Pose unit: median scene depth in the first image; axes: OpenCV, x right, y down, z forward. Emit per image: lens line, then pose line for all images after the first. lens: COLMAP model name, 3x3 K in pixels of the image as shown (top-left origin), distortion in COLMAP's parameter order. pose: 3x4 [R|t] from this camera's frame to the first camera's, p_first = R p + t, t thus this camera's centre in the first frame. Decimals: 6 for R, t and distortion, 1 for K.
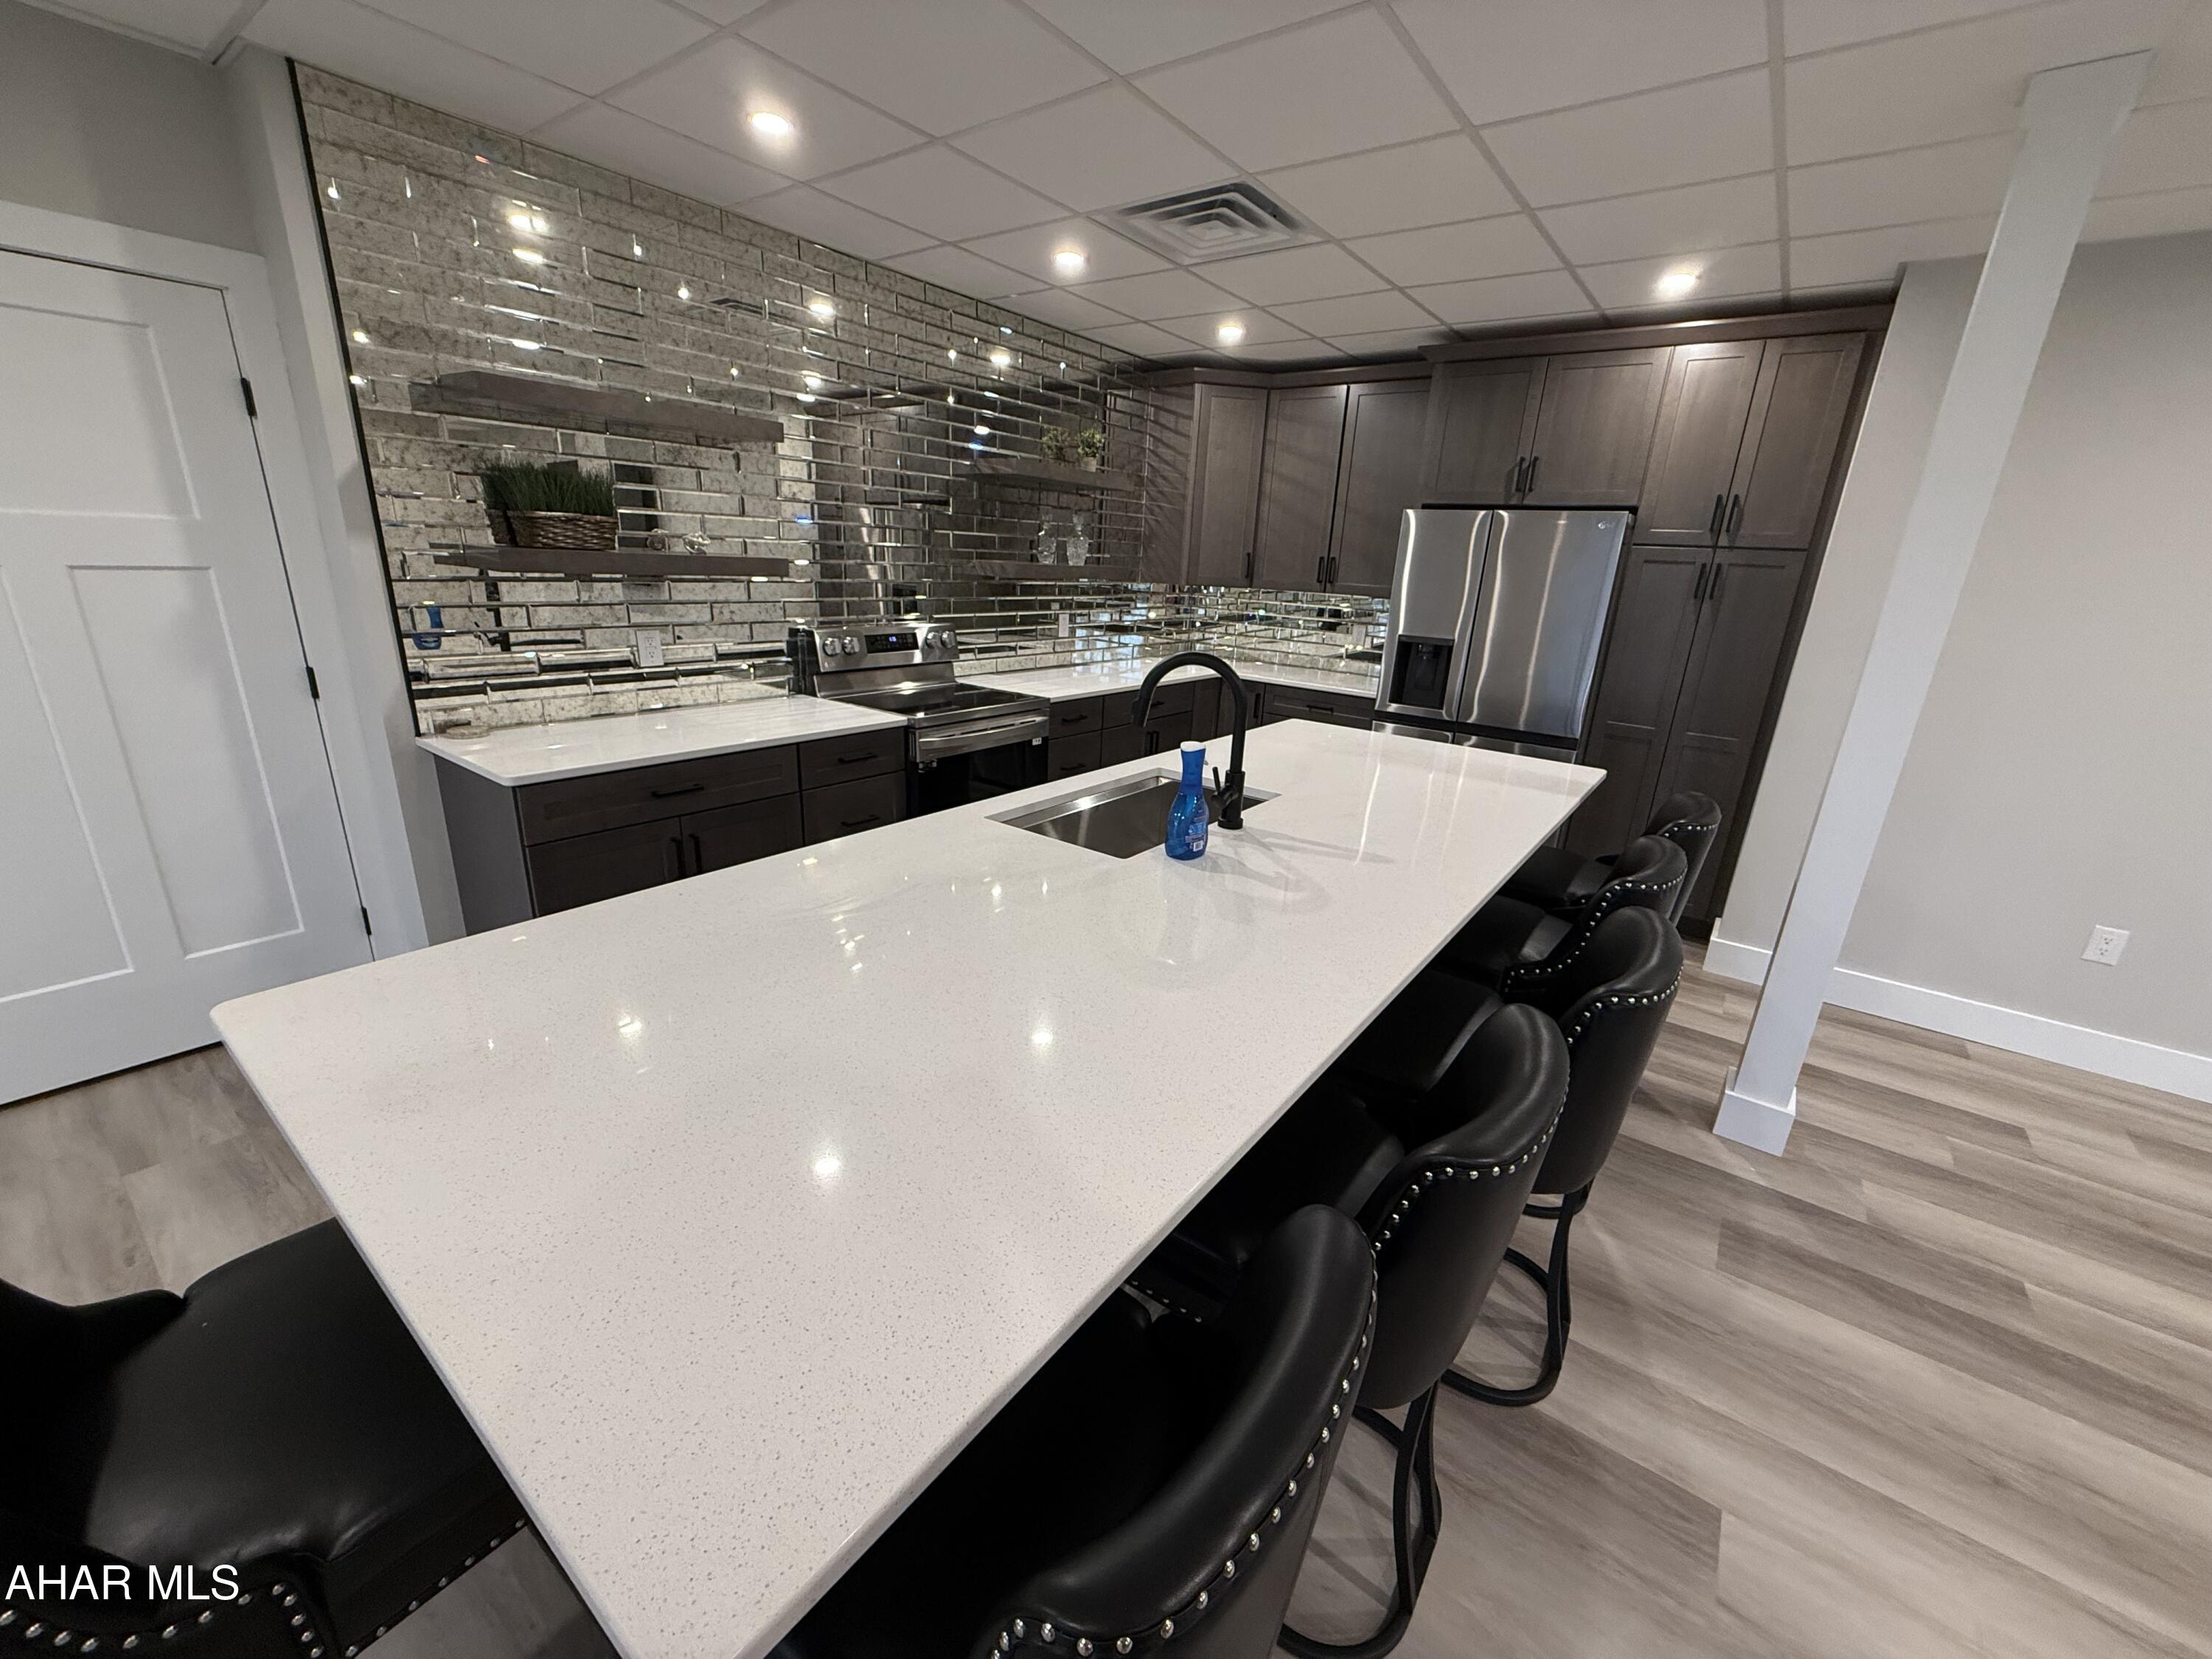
lens RADIAL K [[877.0, 0, 1105.6], [0, 877.0, 829.9], [0, 0, 1]] dist [0.001520, -0.000785]
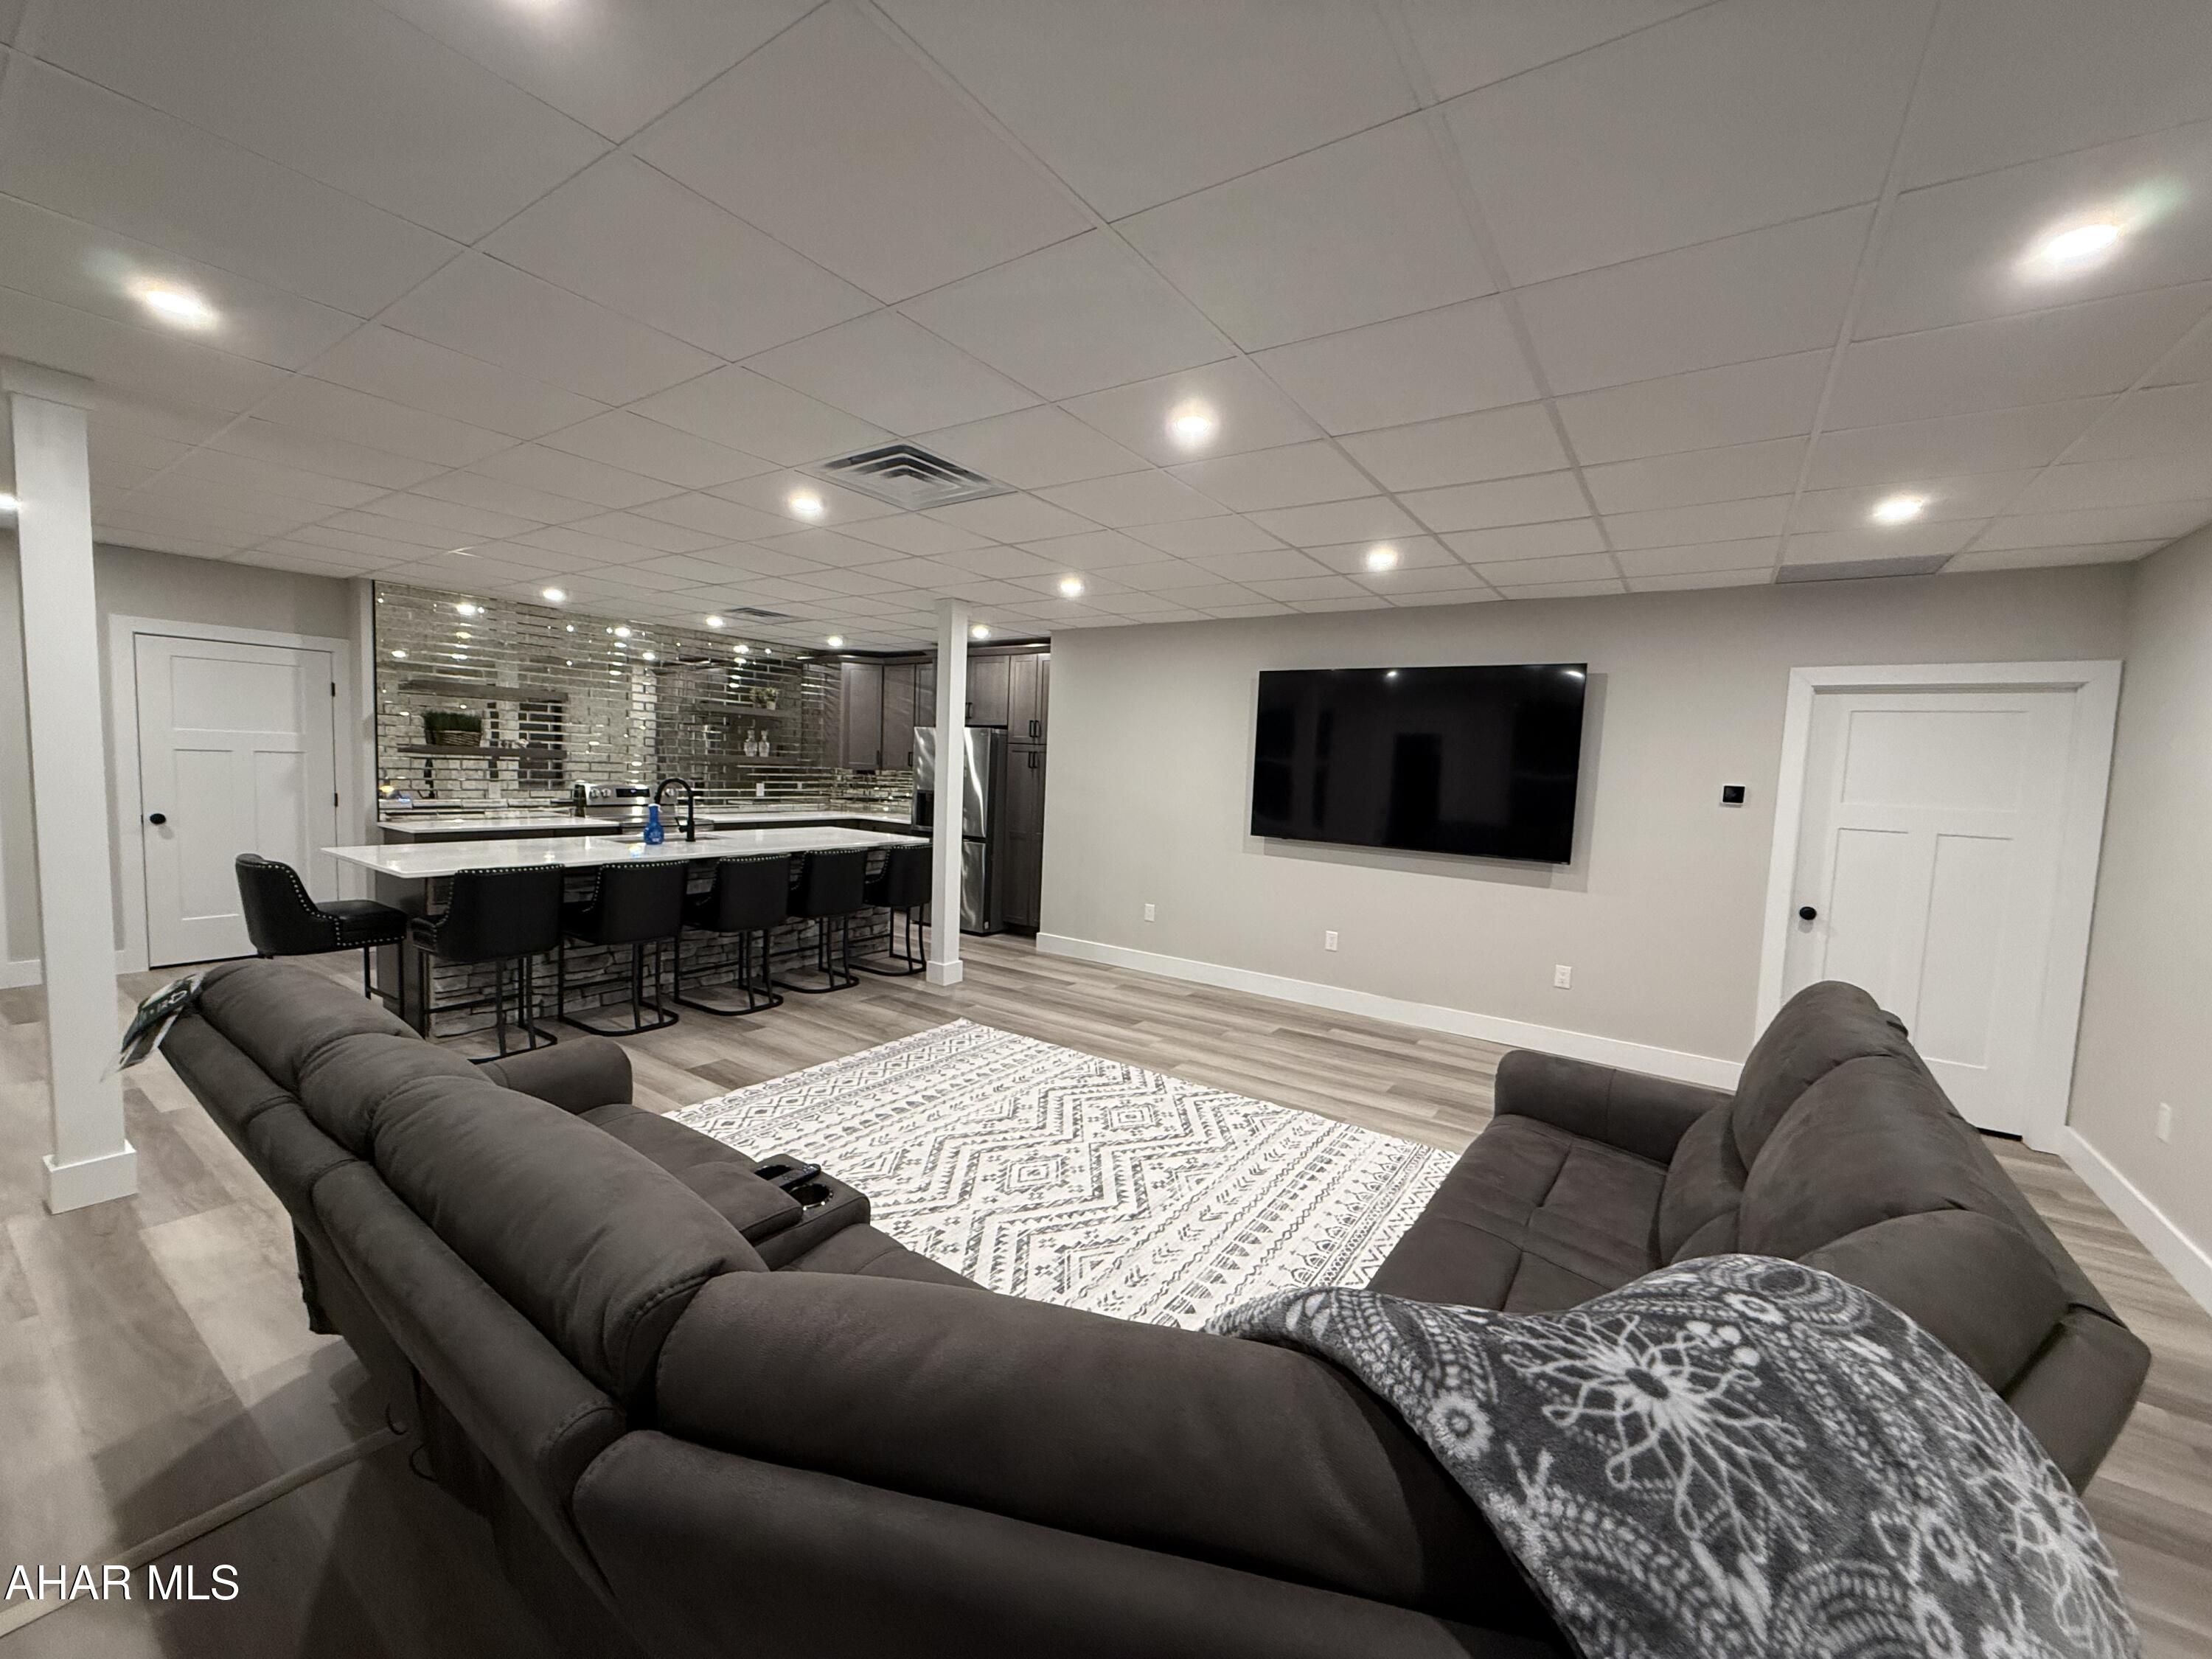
lens RADIAL K [[877.0, 0, 1106.7], [0, 877.0, 832.0], [0, 0, 1]] dist [0.001520, -0.000785]
pose [[0.999006, -0.010472, 0.043331, 0.825934], [0.020015, 0.973902, -0.226087, 0.381335], [-0.039833, 0.226729, 0.973143, -1.056334]]
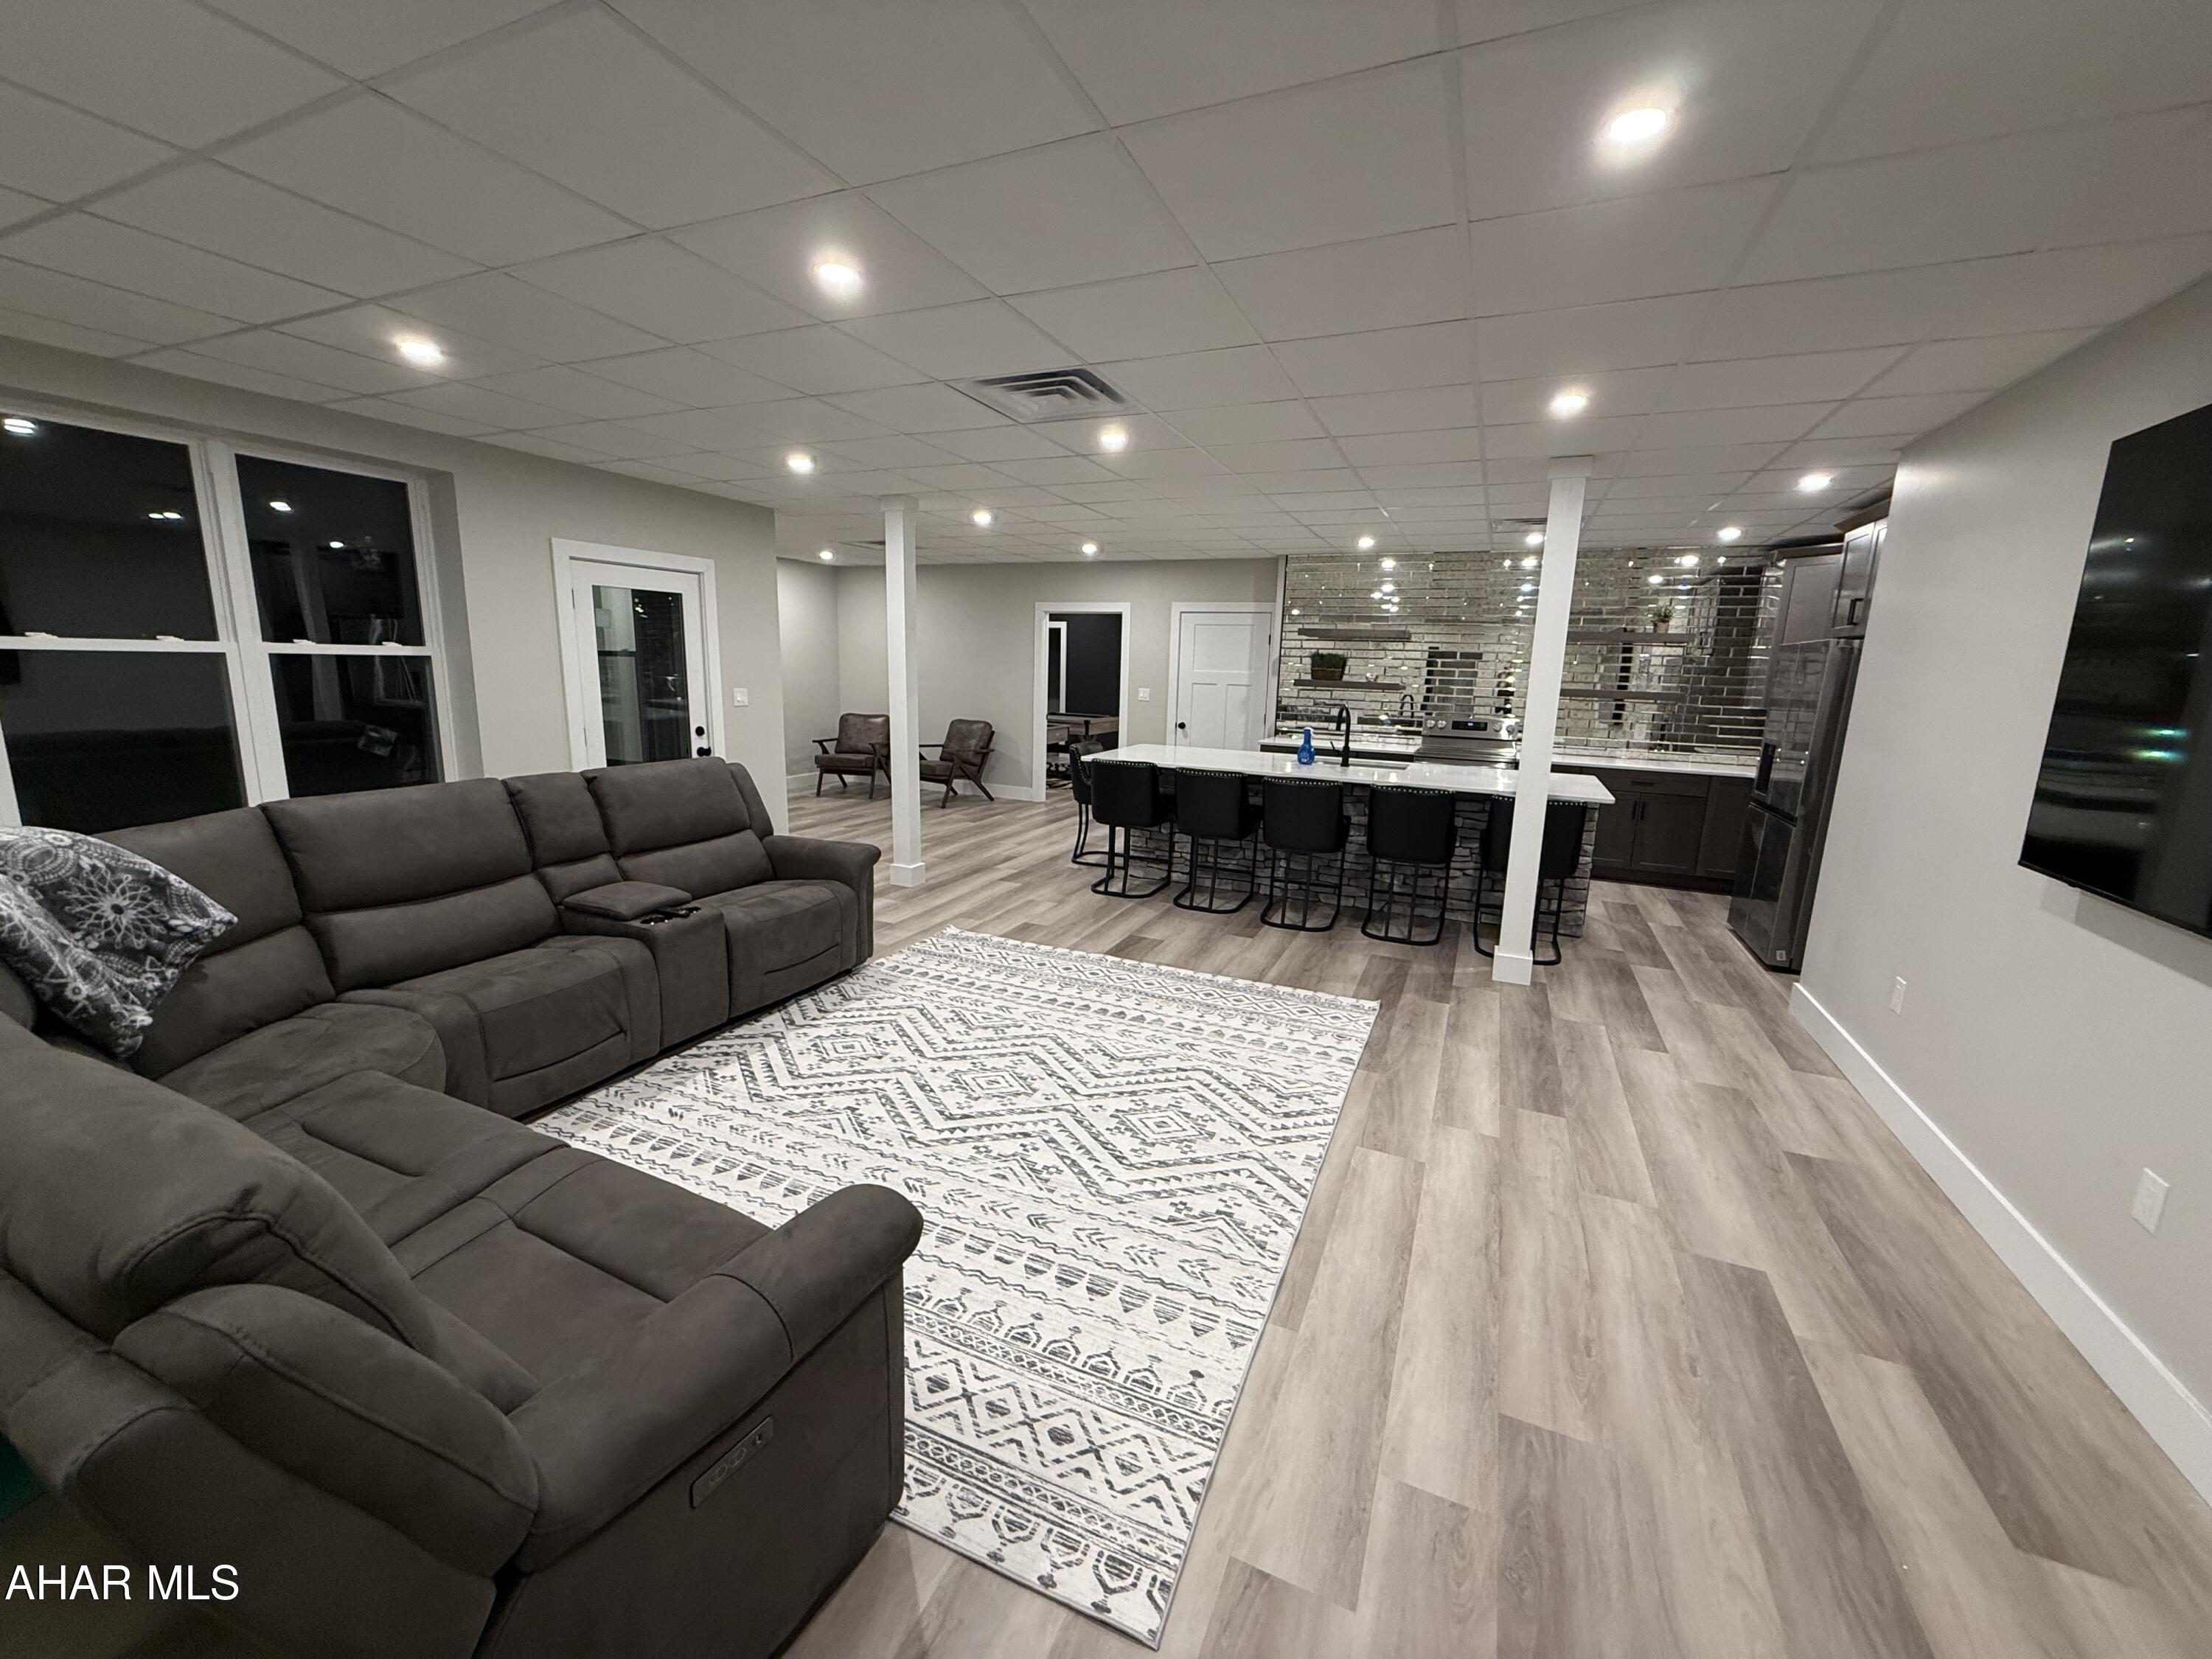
lens RADIAL K [[877.0, 0, 1099.7], [0, 877.0, 824.4], [0, 0, 1]] dist [0.001520, -0.000785]
pose [[0.219647, 0.136675, -0.965958, 1.723177], [-0.314108, 0.947320, 0.062613, 0.154544], [0.923629, 0.289663, 0.251006, -0.233827]]
